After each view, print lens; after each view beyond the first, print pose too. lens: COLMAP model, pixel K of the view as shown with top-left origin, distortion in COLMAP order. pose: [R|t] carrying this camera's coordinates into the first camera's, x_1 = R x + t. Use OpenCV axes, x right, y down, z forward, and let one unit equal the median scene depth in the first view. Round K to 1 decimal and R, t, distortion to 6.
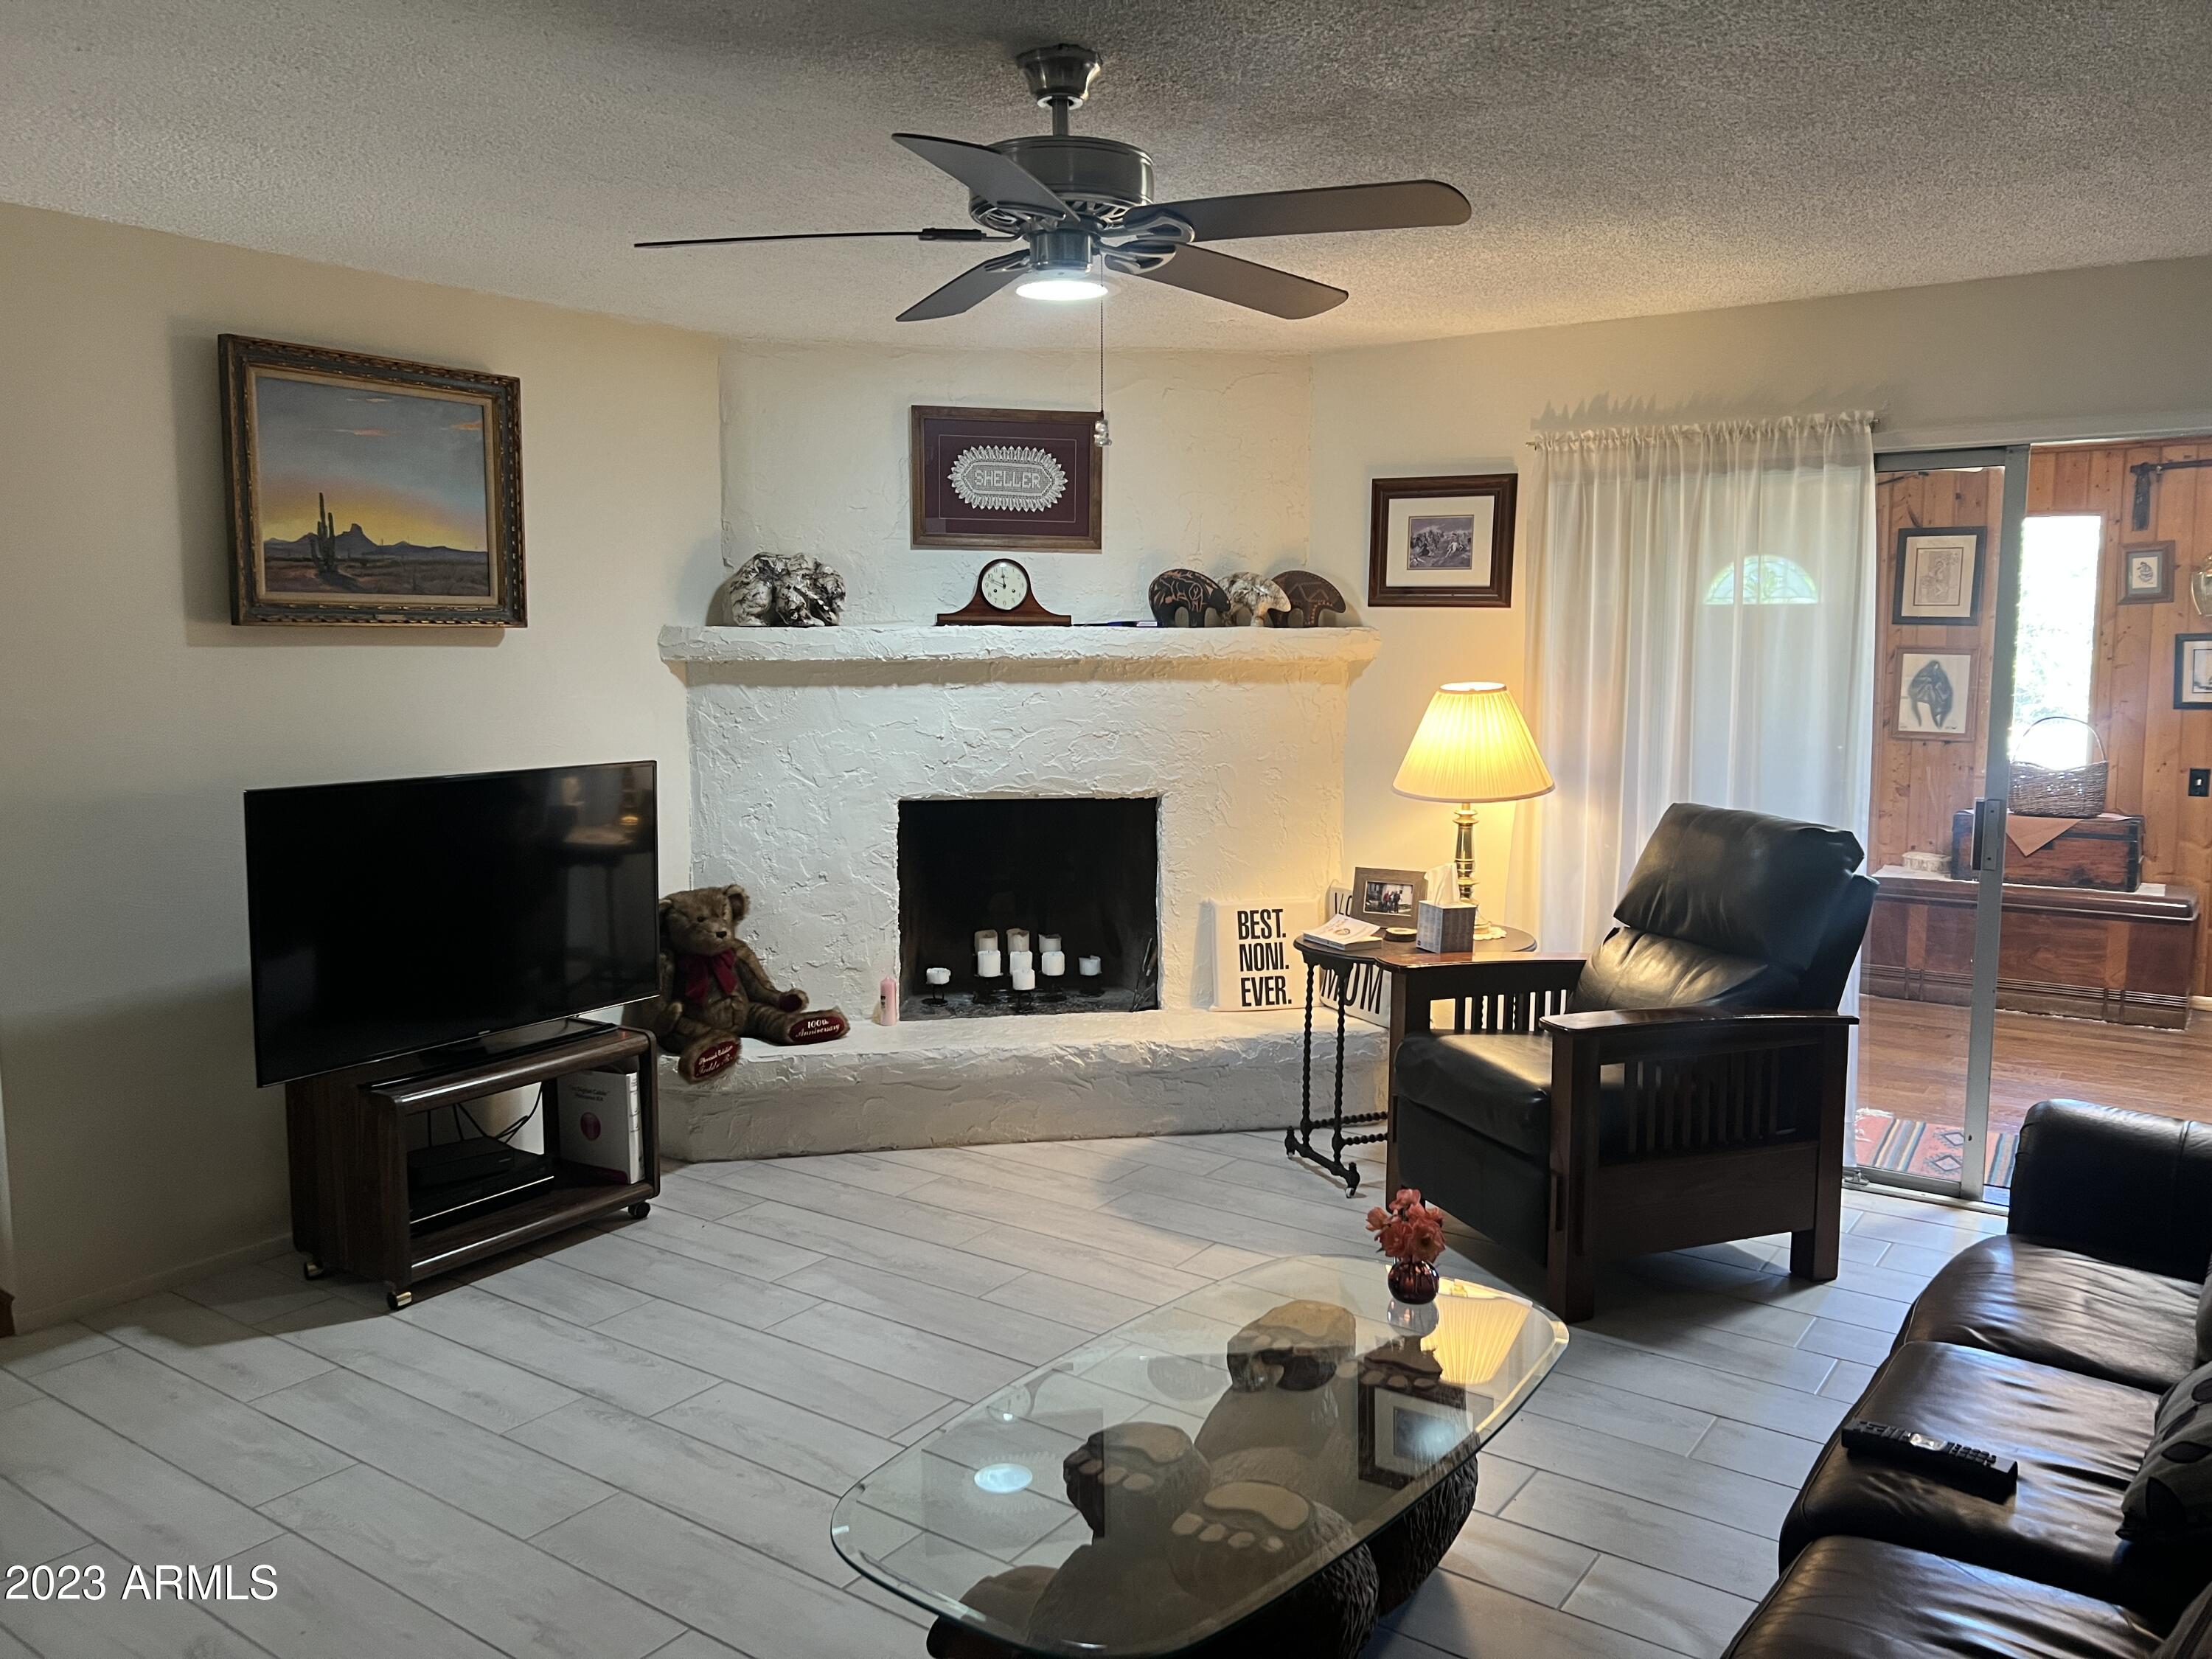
lens RADIAL K [[1679.1, 0, 1096.0], [0, 1679.1, 816.8], [0, 0, 1]] dist [0.059722, -0.067335]
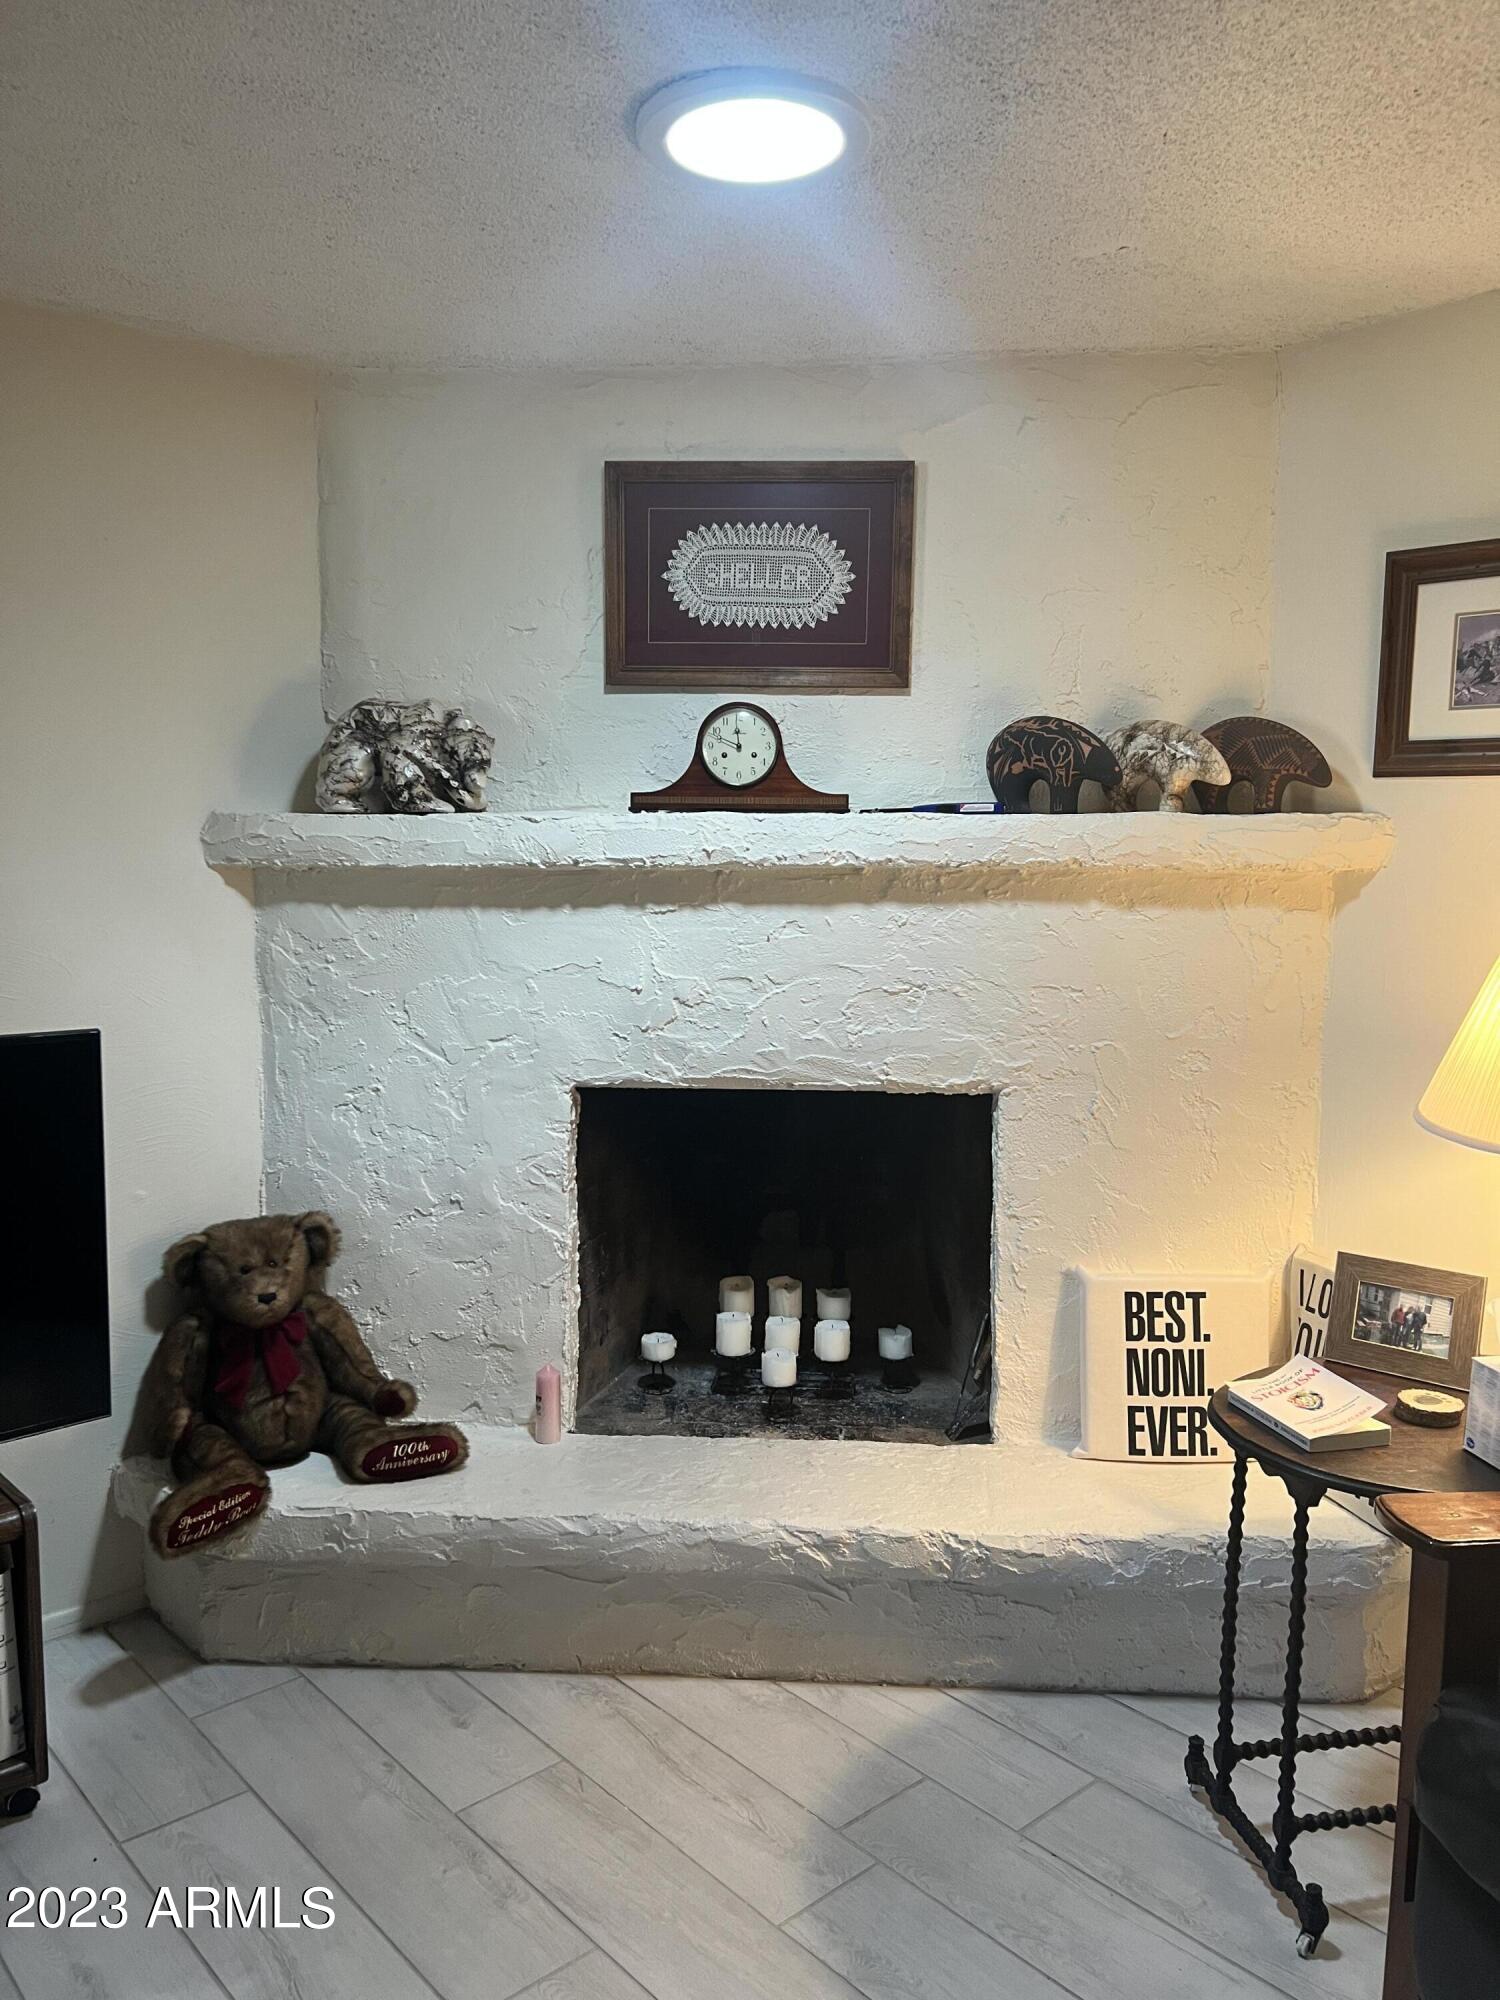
lens RADIAL K [[1518.2, 0, 738.4], [0, 1518.2, 1004.2], [0, 0, 1]] dist [0.059722, -0.067335]
pose [[0.973380, 0.025238, -0.227804, 0.074912], [-0.026593, 0.999642, -0.002880, -0.041936], [0.227650, 0.008861, 0.973703, 0.462331]]
